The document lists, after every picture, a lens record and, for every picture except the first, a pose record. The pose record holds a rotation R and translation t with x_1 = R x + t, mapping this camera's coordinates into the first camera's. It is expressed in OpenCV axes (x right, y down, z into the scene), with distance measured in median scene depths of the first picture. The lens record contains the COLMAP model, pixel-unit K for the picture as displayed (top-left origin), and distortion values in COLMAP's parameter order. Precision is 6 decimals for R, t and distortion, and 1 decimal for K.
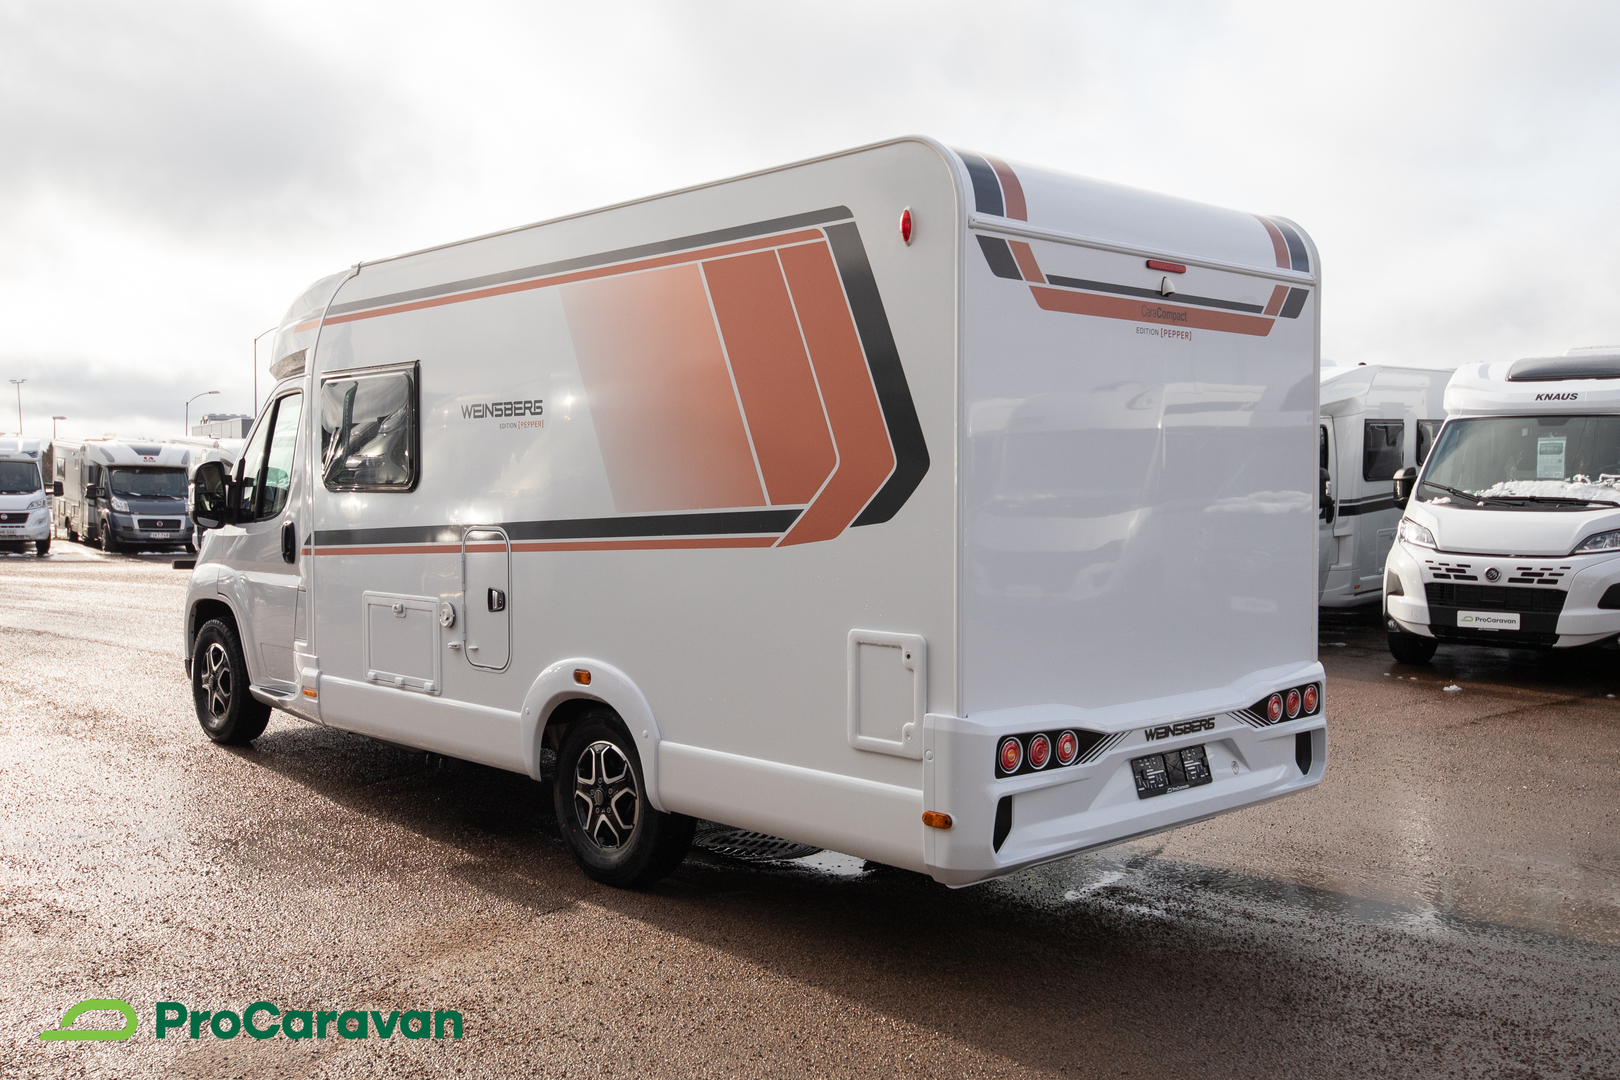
lens RADIAL K [[1517.6, 0, 810.0], [0, 1517.6, 544.6], [0, 0, 1]] dist [-0.023025, 0.000000]
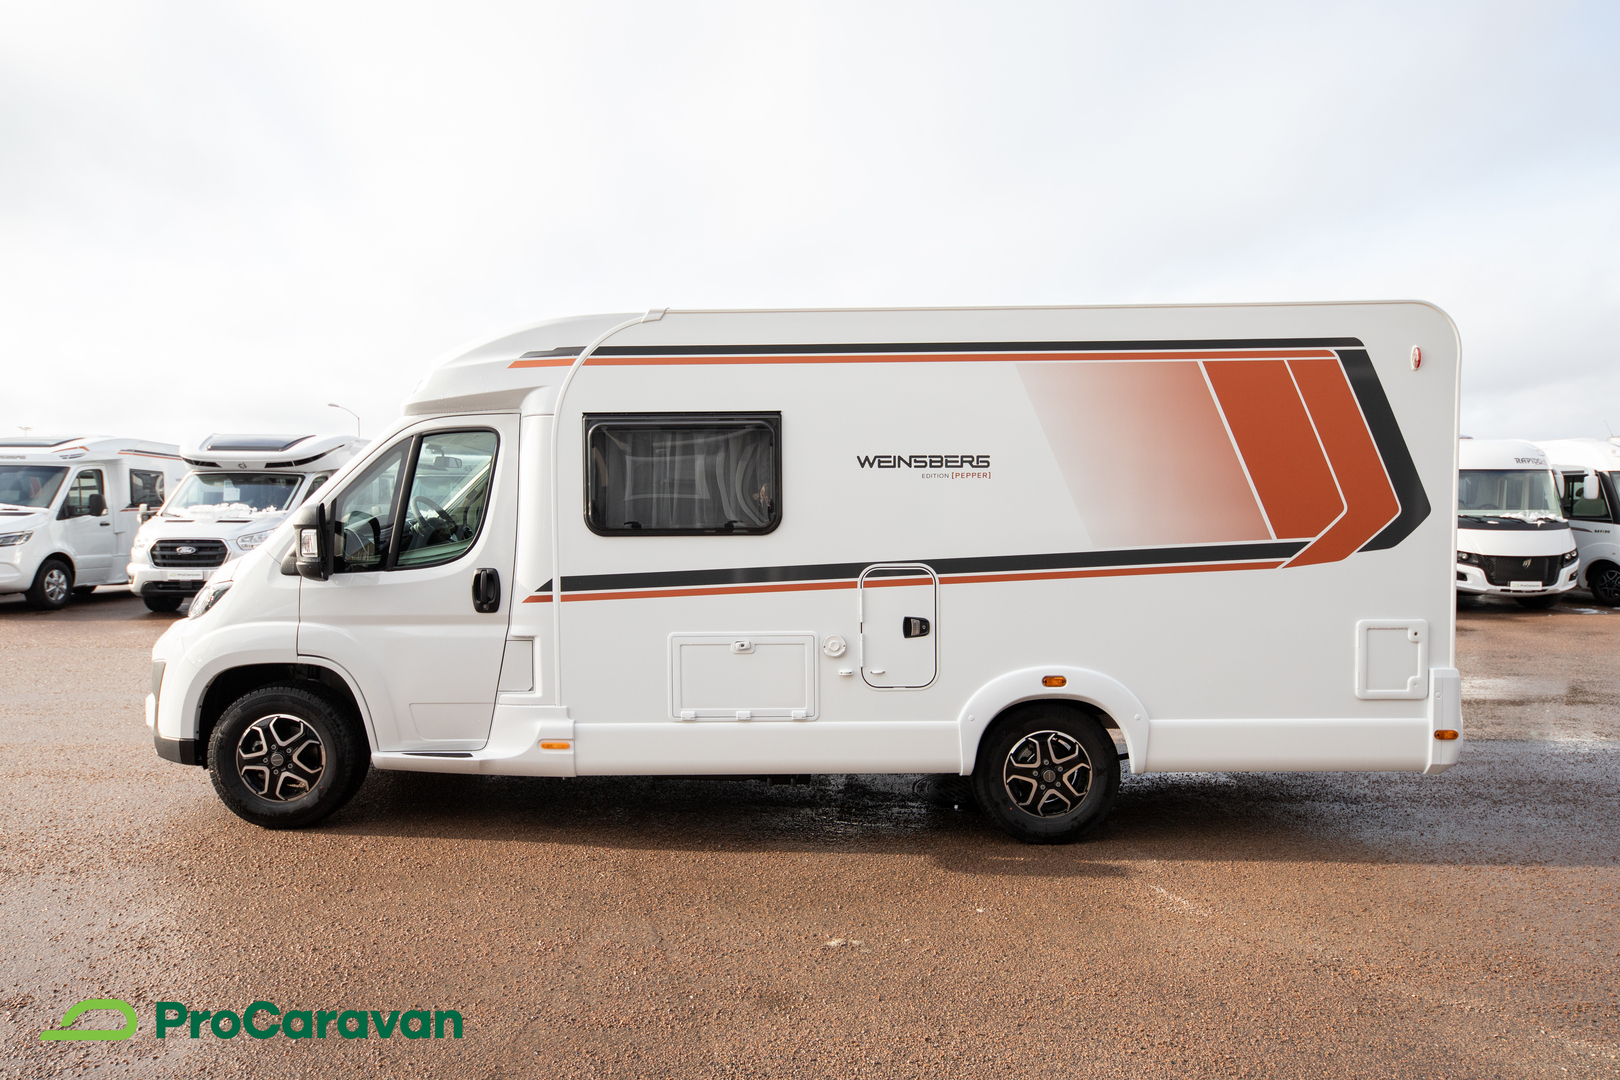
lens RADIAL K [[882.3, 0, 810.4], [0, 882.3, 540.2], [0, 0, 1]] dist [-0.007760, -0.000883]
pose [[0.699849, -0.028637, 0.713716, -0.801956], [0.034813, 0.999376, 0.005963, -0.039184], [-0.713442, 0.020674, 0.700409, 0.639383]]
